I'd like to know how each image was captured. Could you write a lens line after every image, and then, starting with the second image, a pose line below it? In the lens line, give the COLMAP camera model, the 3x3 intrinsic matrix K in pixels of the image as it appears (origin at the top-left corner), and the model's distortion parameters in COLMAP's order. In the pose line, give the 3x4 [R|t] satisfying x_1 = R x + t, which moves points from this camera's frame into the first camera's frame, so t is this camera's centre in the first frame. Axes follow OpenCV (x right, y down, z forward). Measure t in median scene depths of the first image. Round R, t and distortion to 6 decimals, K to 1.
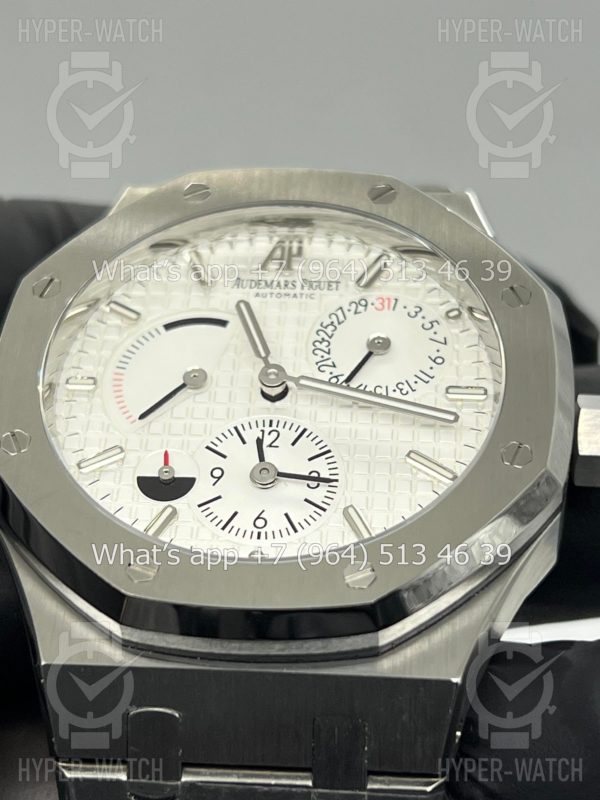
lens RADIAL K [[1889.1, 0, 300.0], [0, 1889.1, 400.0], [0, 0, 1]] dist [0.306595, -0.809197]
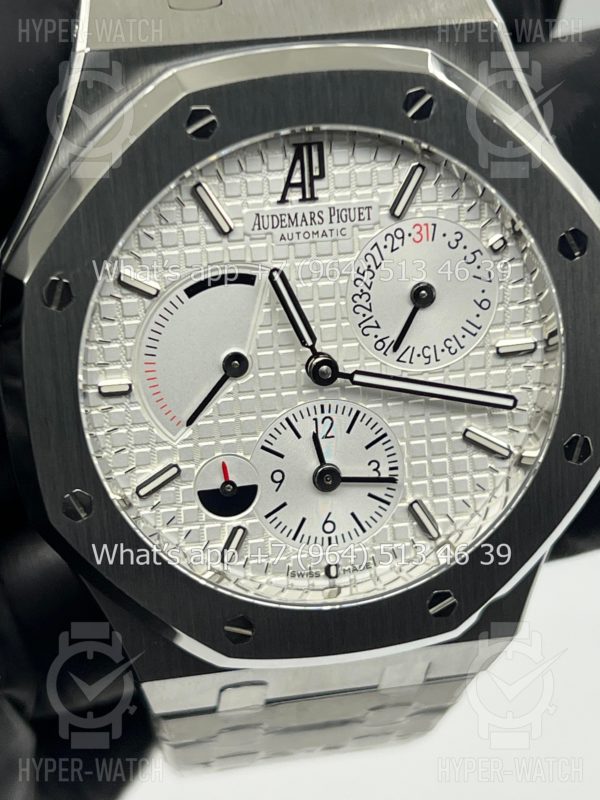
lens RADIAL K [[1889.1, 0, 300.0], [0, 1889.1, 400.0], [0, 0, 1]] dist [0.306595, -0.809197]
pose [[0.963764, -0.183324, 0.193783, -0.209810], [-0.040200, 0.618333, 0.784887, -0.737468], [-0.263711, -0.764236, 0.588557, 0.433033]]
